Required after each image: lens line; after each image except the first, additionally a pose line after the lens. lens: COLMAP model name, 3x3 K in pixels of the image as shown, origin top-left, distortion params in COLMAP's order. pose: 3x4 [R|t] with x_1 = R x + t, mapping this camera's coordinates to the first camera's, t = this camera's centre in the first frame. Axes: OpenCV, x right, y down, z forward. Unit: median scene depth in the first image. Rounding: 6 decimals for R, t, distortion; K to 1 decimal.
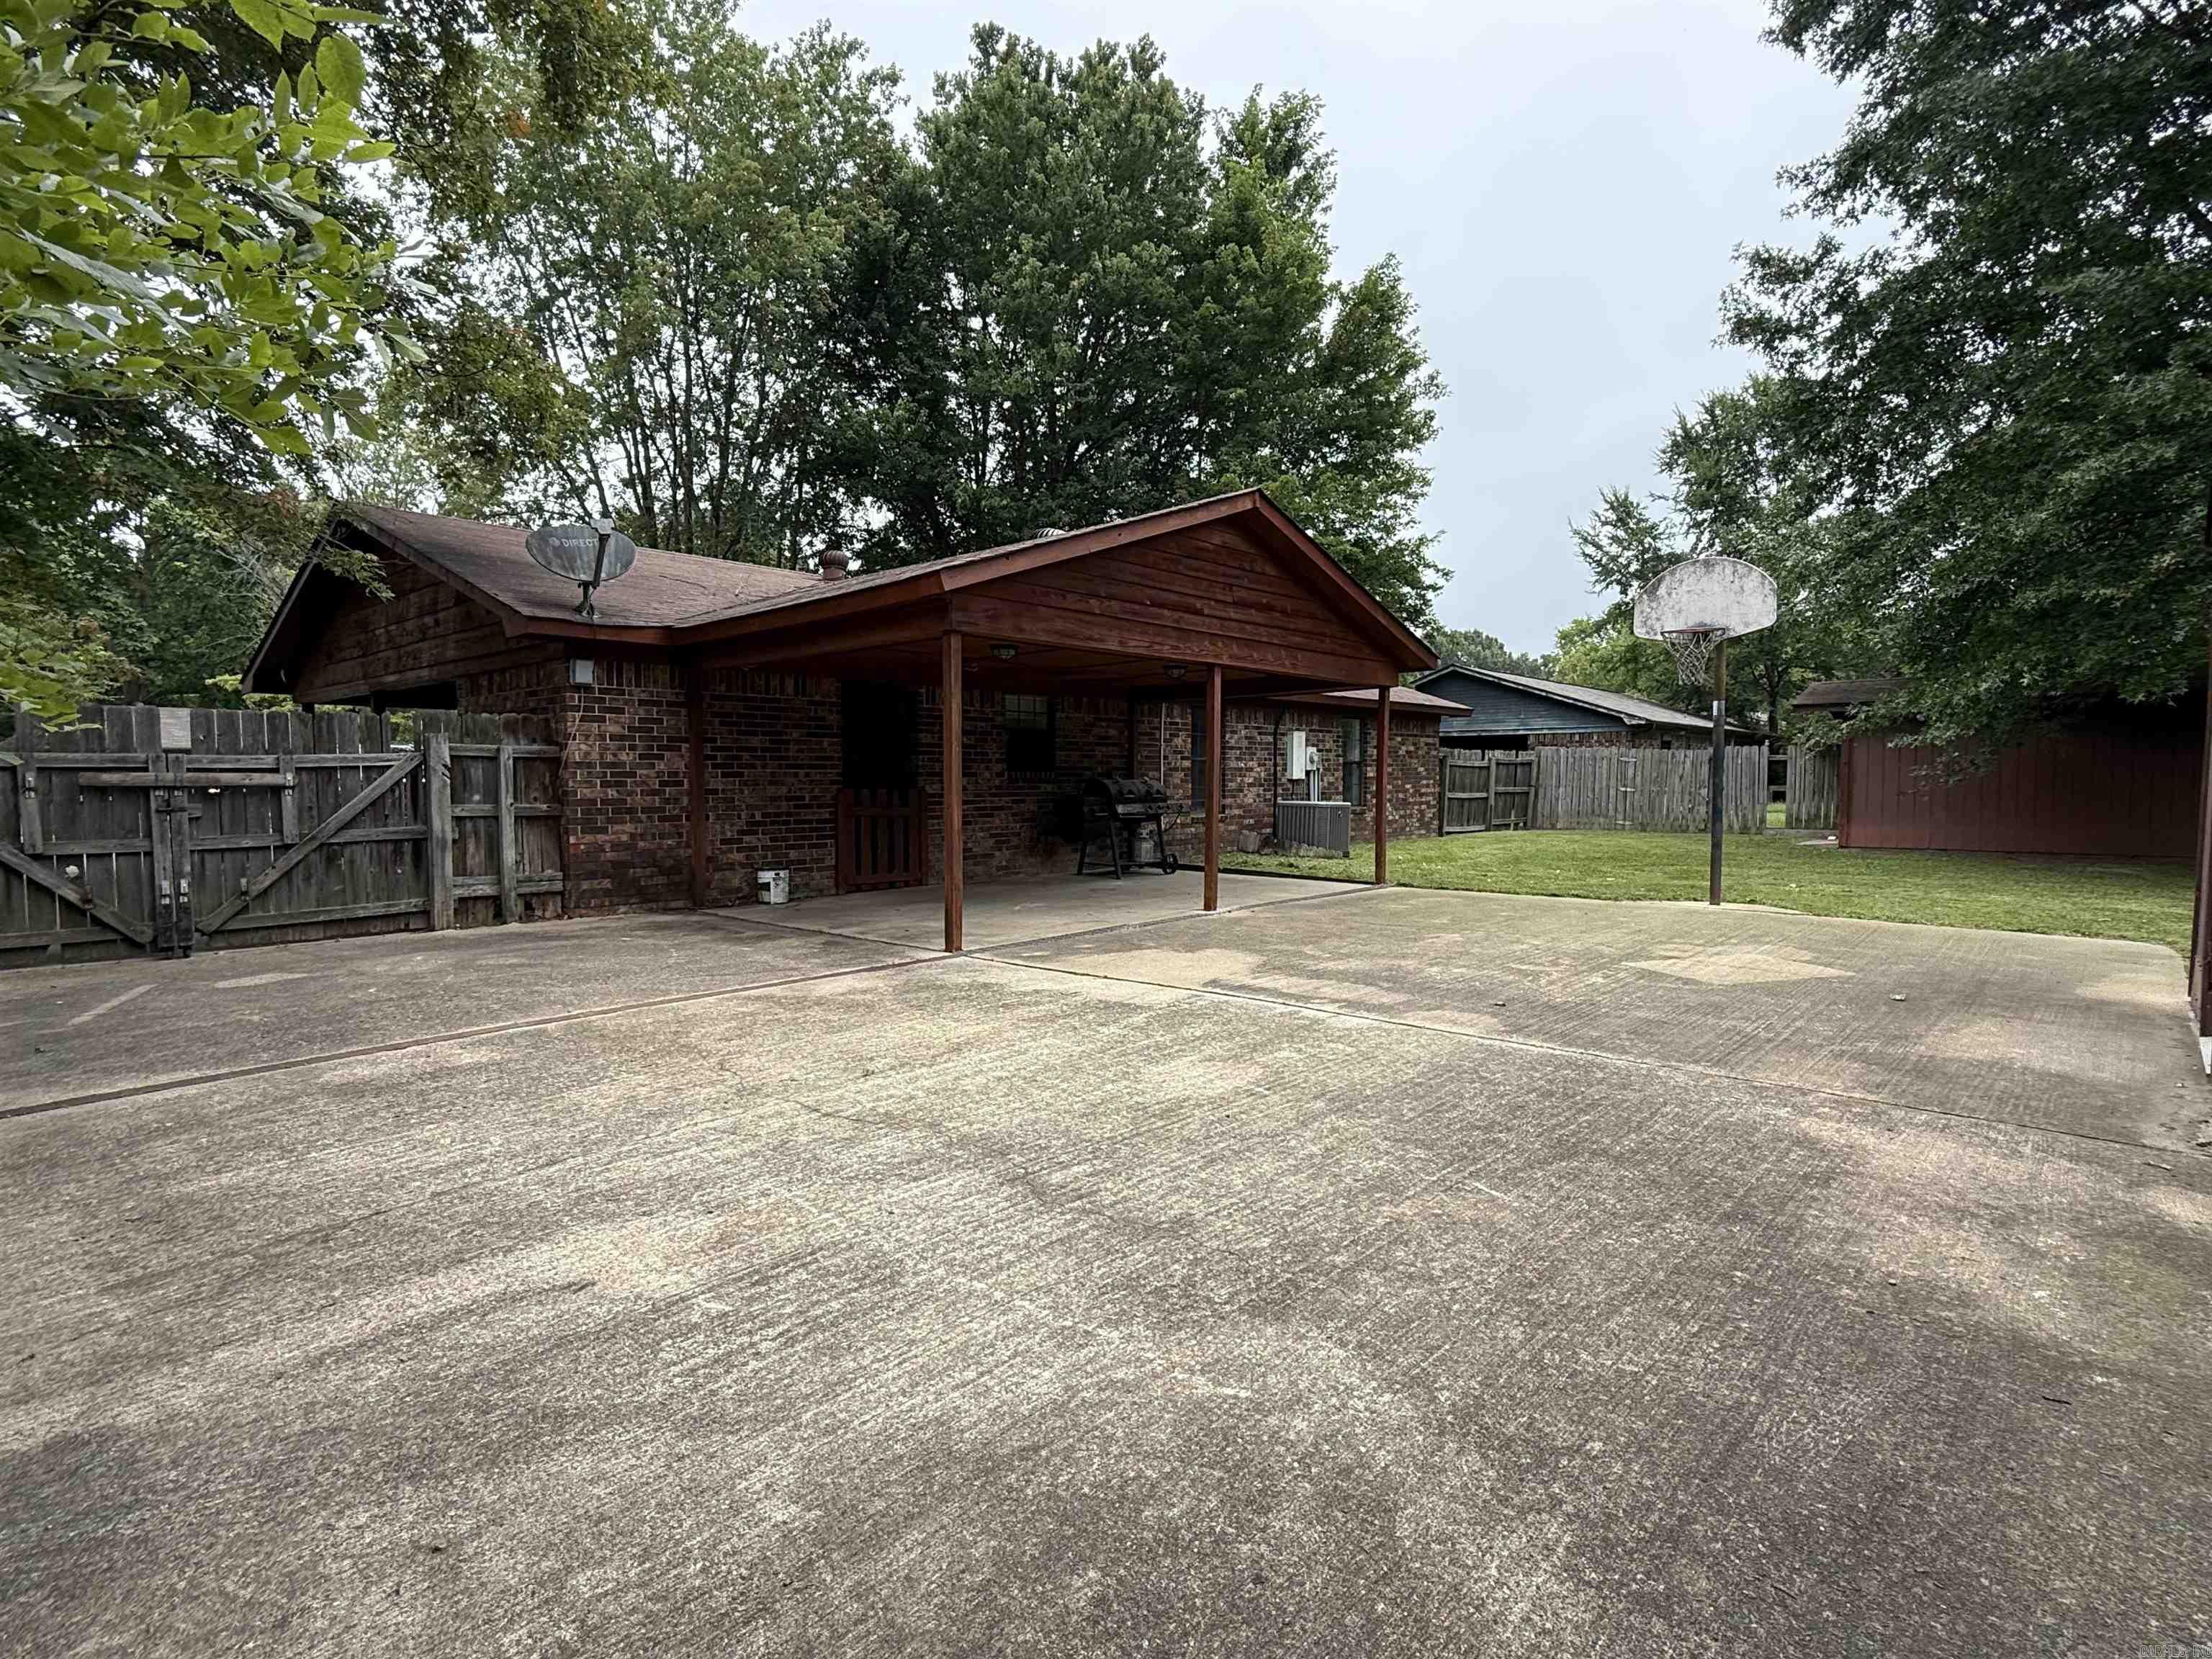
lens RADIAL K [[1093.4, 0, 1106.0], [0, 1093.4, 829.5], [0, 0, 1]] dist [-0.001203, -0.000427]
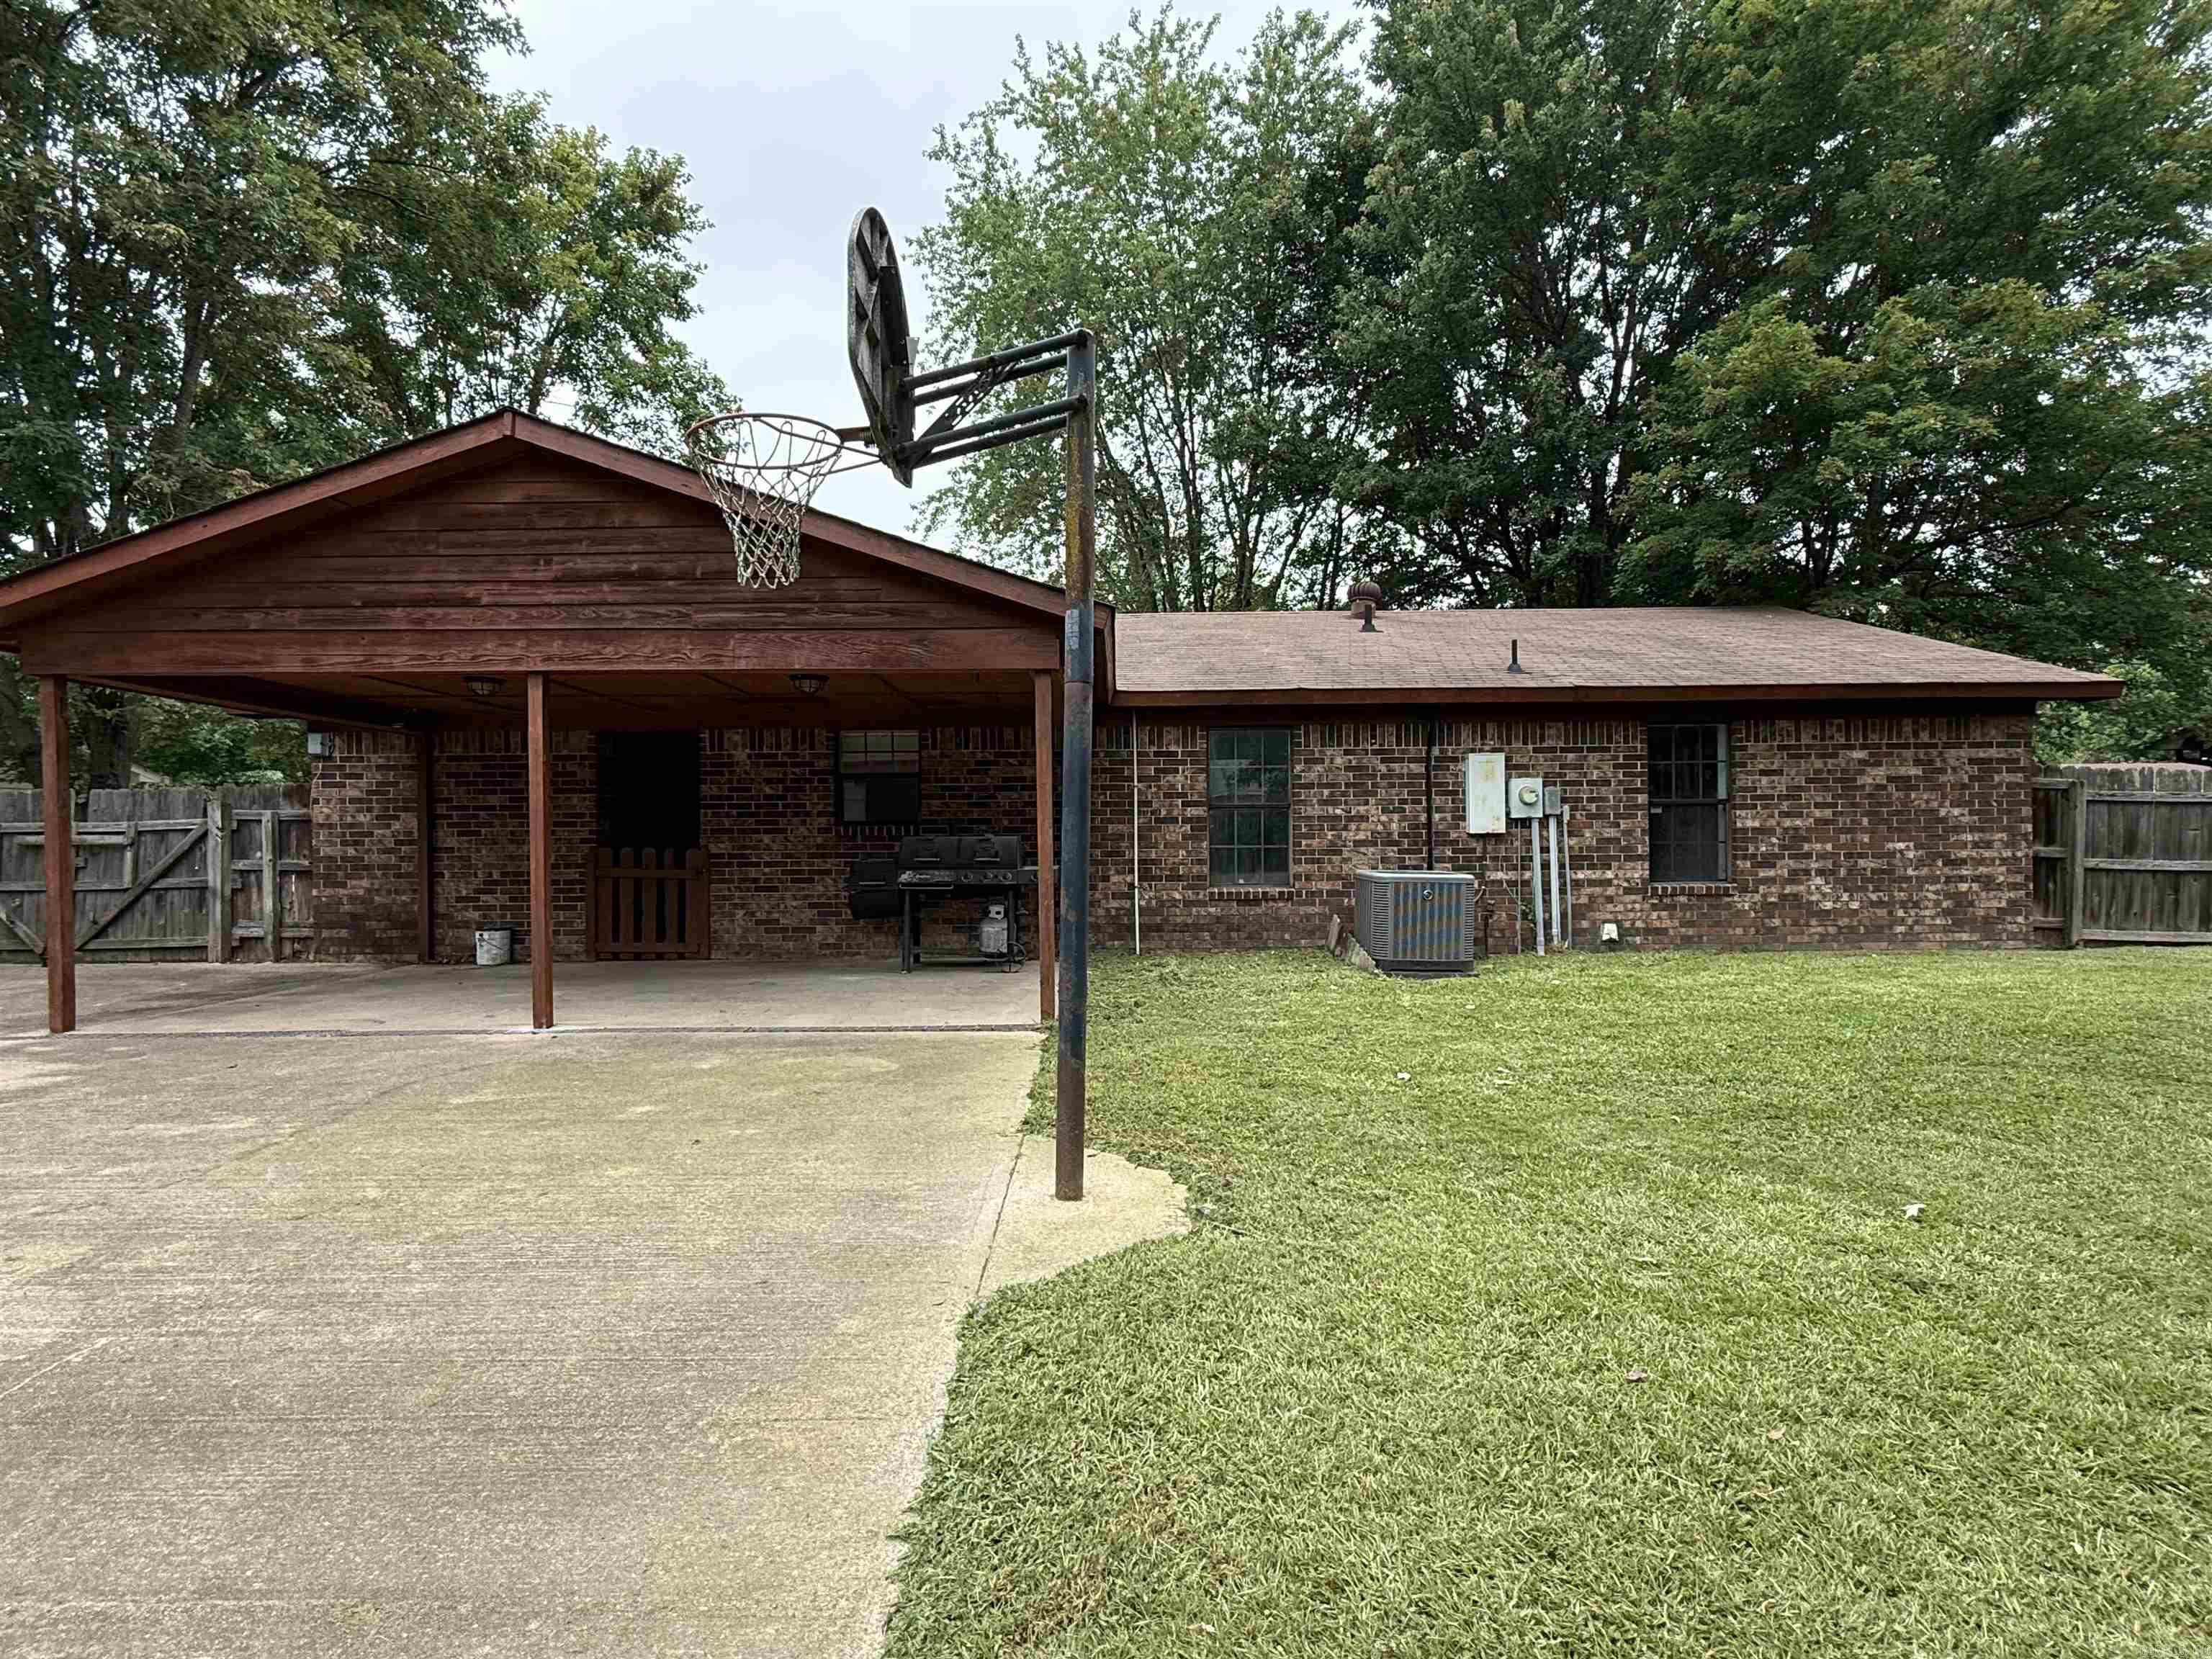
lens RADIAL K [[1093.4, 0, 1106.0], [0, 1093.4, 829.5], [0, 0, 1]] dist [-0.001203, -0.000427]
pose [[0.673162, -0.007194, -0.739460, 0.862928], [-0.029232, 0.998912, -0.036330, -0.036971], [0.738917, 0.046072, 0.672219, 0.811925]]
